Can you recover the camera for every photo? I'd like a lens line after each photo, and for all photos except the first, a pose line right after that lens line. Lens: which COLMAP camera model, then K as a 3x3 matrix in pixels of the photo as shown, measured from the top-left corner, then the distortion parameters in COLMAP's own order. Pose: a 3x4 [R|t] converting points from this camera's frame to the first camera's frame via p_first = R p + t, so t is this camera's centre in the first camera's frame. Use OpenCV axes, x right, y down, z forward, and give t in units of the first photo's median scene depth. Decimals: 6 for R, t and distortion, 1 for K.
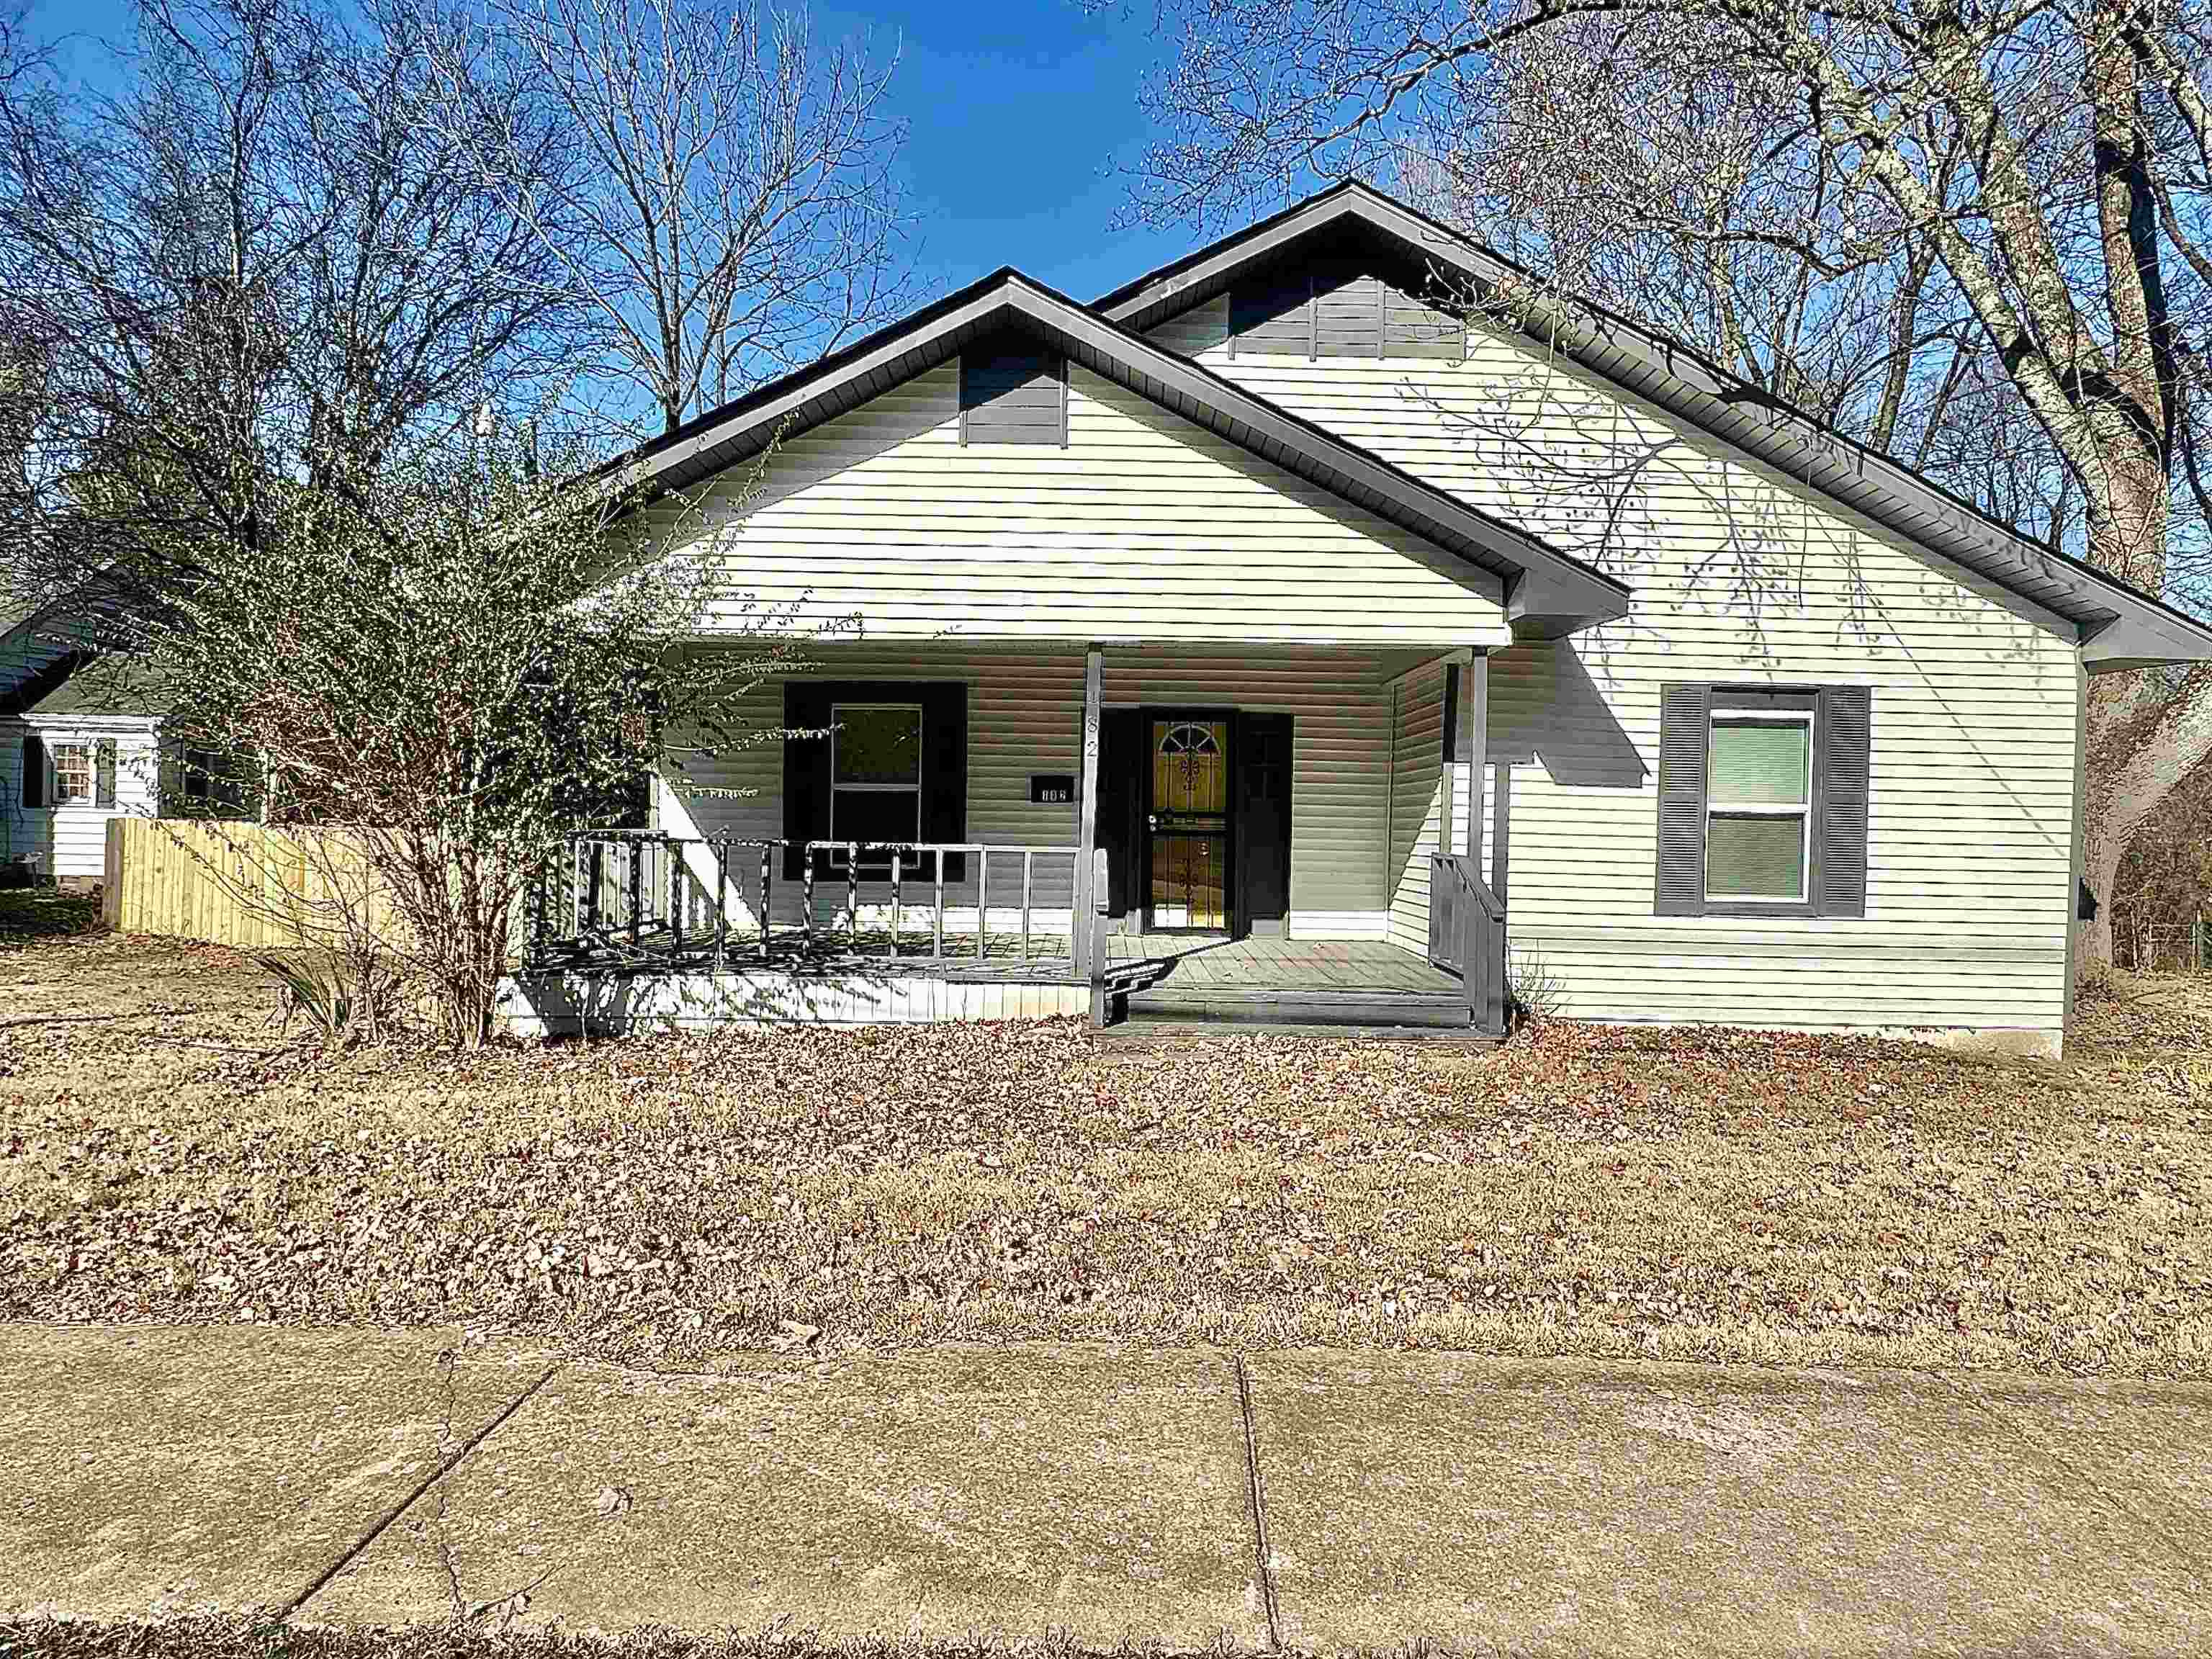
lens RADIAL K [[1357.9, 0, 1106.0], [0, 1357.9, 843.2], [0, 0, 1]] dist [-0.004129, 0.000272]
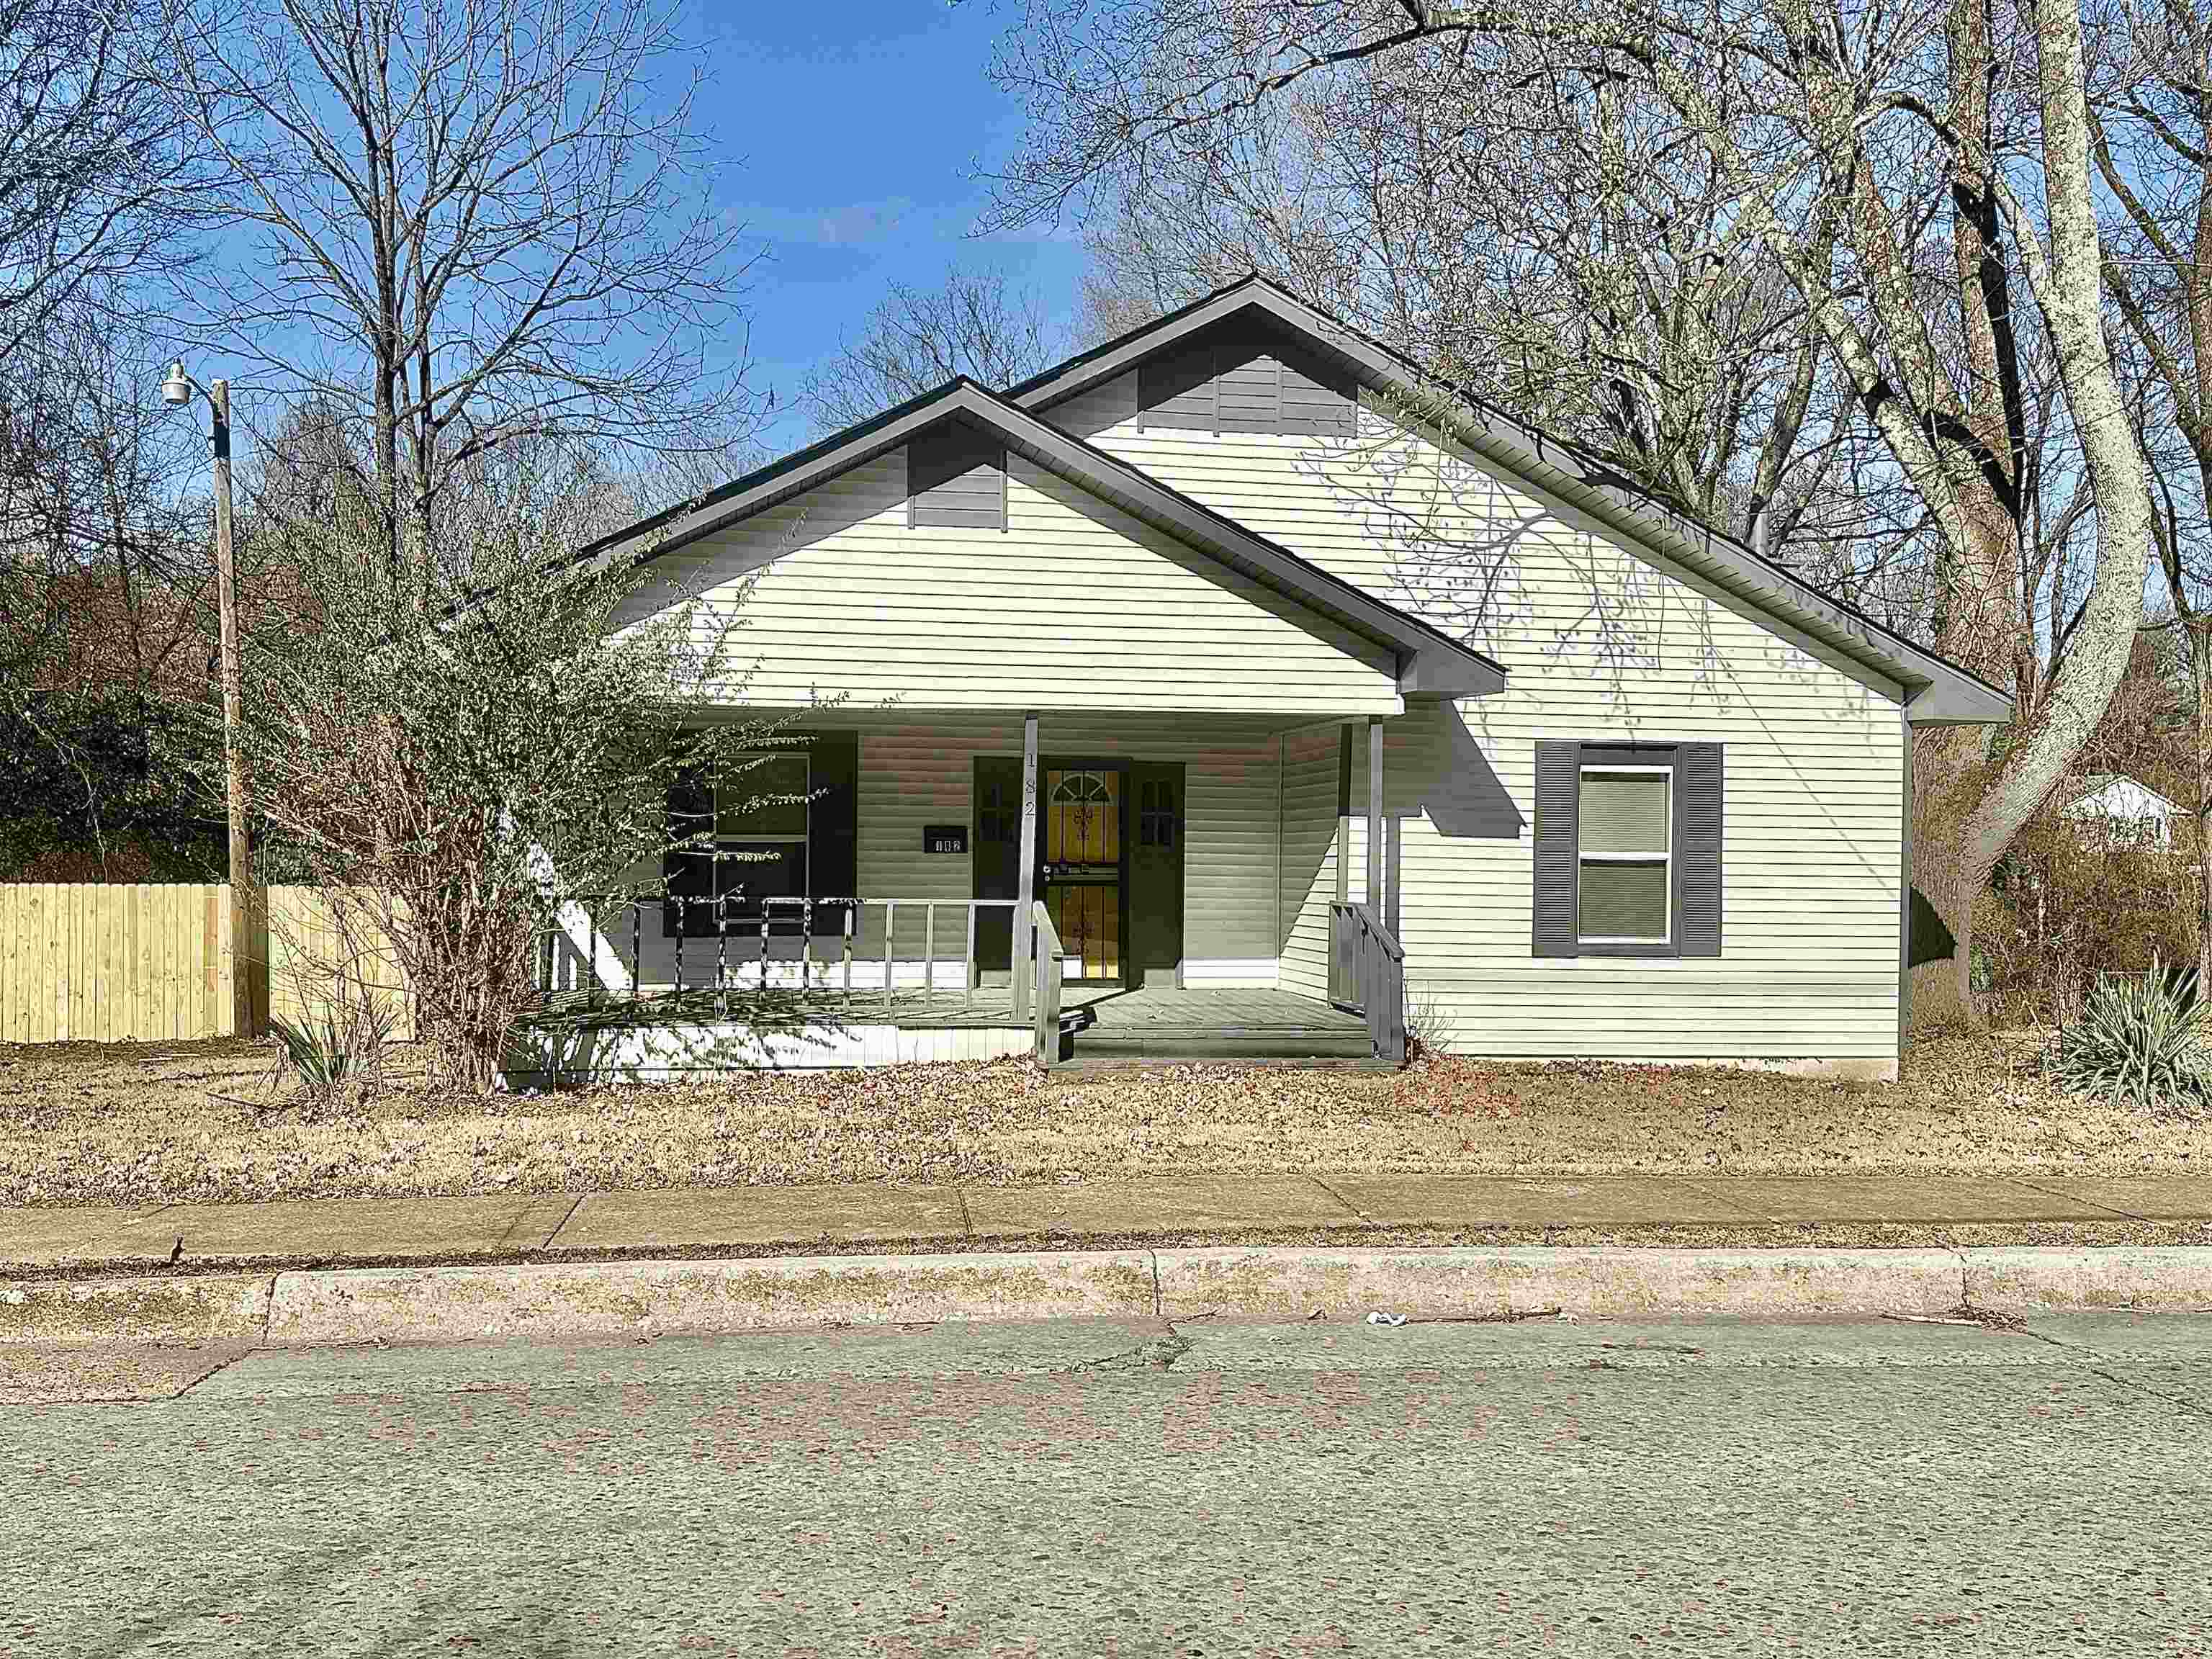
lens RADIAL K [[1989.4, 0, 1106.0], [0, 1989.4, 829.5], [0, 0, 1]] dist [0.169950, -0.320634]
pose [[0.986414, -0.005904, 0.164170, -0.187892], [0.010342, 0.999603, -0.026196, -0.009529], [-0.163951, 0.027538, 0.986084, -0.510029]]
